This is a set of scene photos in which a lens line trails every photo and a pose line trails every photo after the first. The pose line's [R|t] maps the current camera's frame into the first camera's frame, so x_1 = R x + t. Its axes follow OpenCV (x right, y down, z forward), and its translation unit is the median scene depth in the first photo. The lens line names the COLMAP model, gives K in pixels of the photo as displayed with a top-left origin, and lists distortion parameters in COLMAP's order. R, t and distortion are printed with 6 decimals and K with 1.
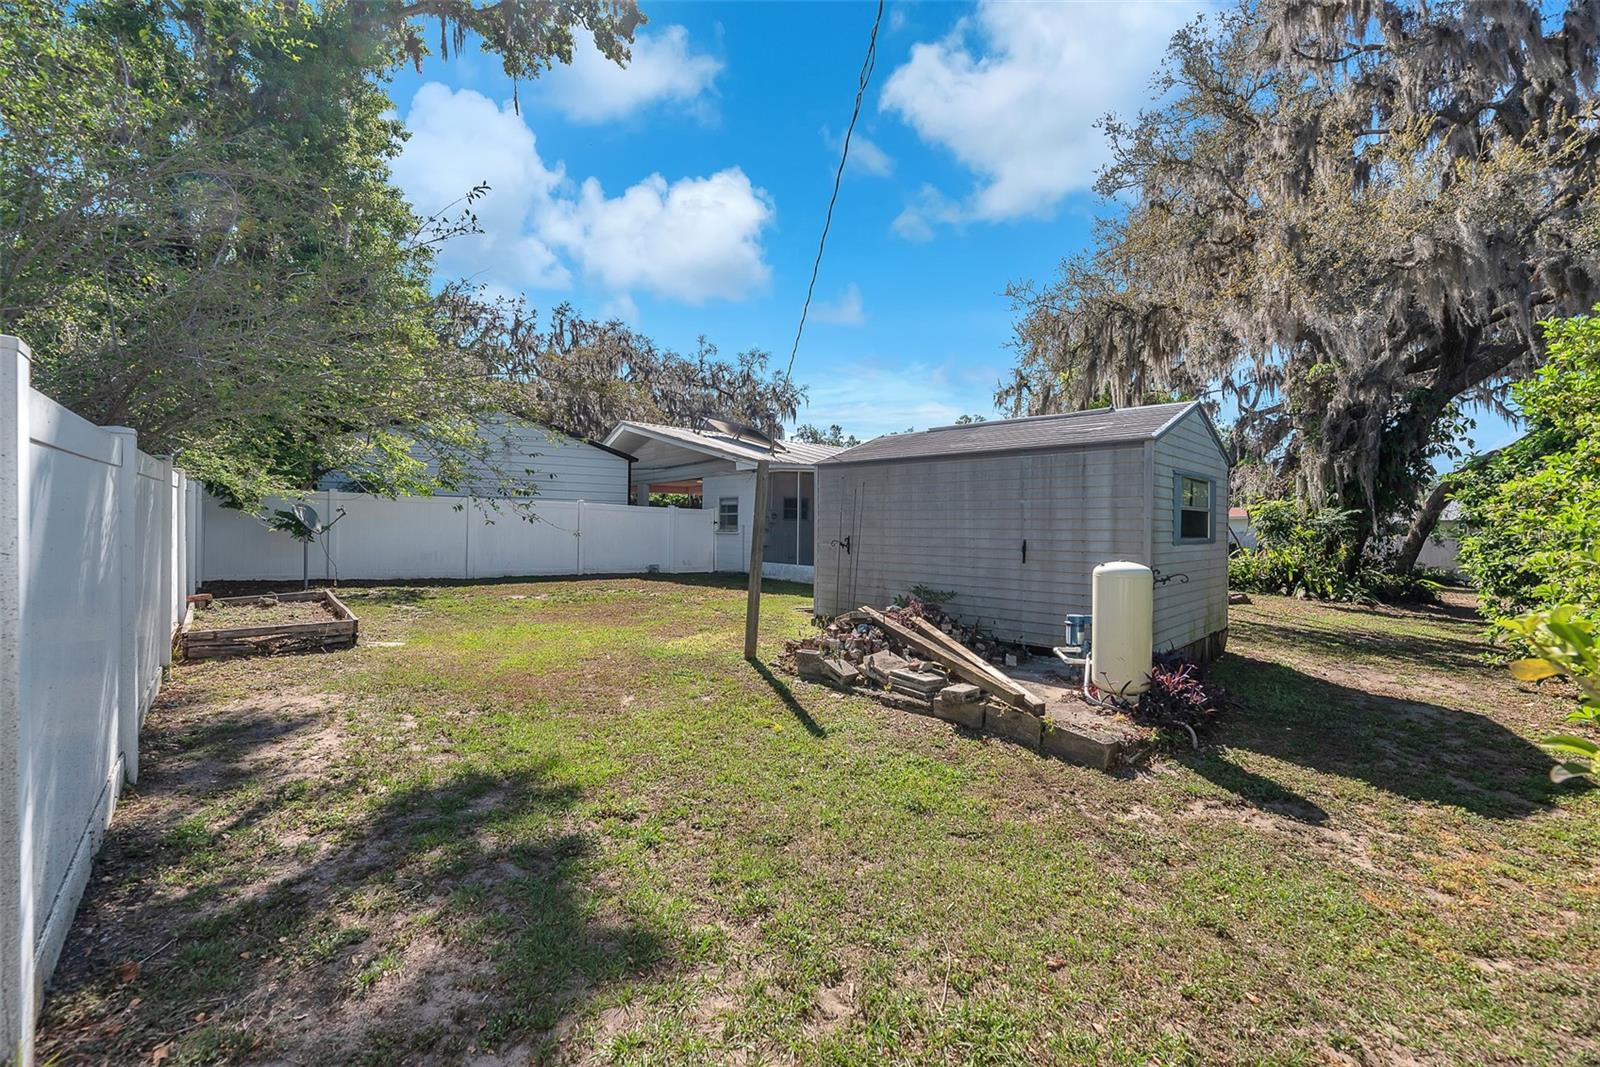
lens RADIAL K [[654.2, 0, 809.3], [0, 654.2, 529.6], [0, 0, 1]] dist [-0.003930, -0.000679]
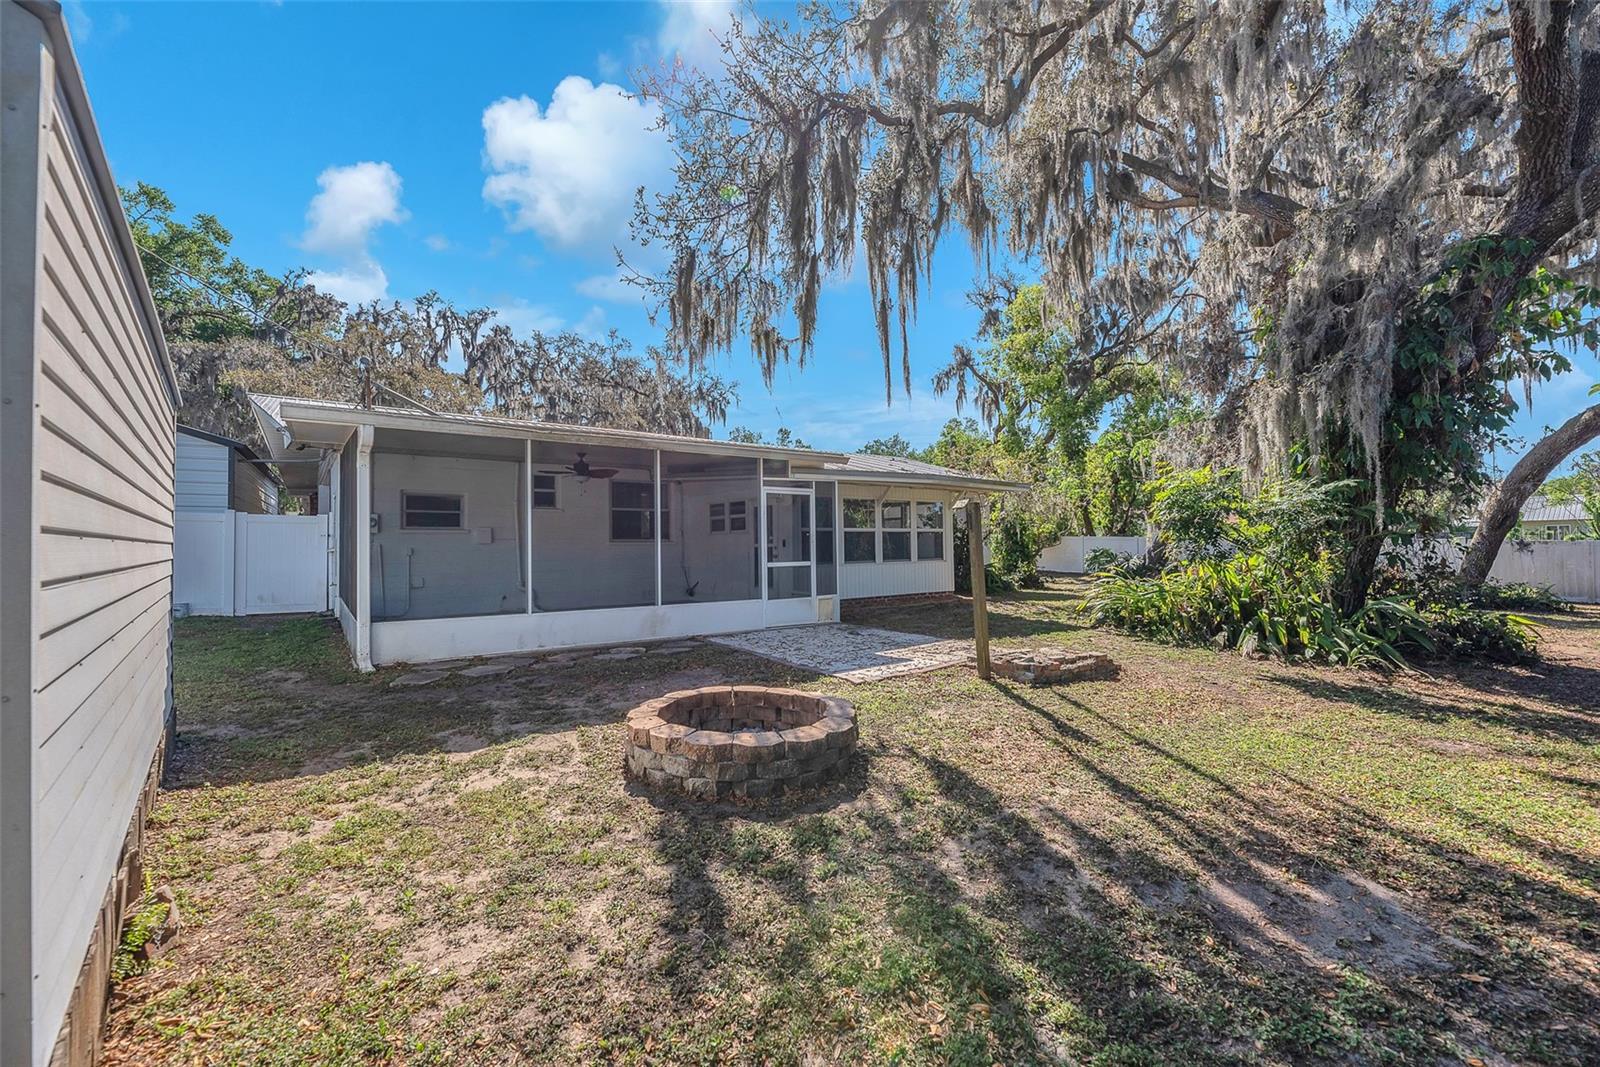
lens RADIAL K [[654.2, 0, 790.8], [0, 654.2, 537.6], [0, 0, 1]] dist [-0.003930, -0.000679]
pose [[0.997019, -0.015946, -0.075490, 0.421937], [0.014621, 0.999730, -0.018079, 0.014465], [0.075758, 0.016921, 0.996983, 0.440222]]
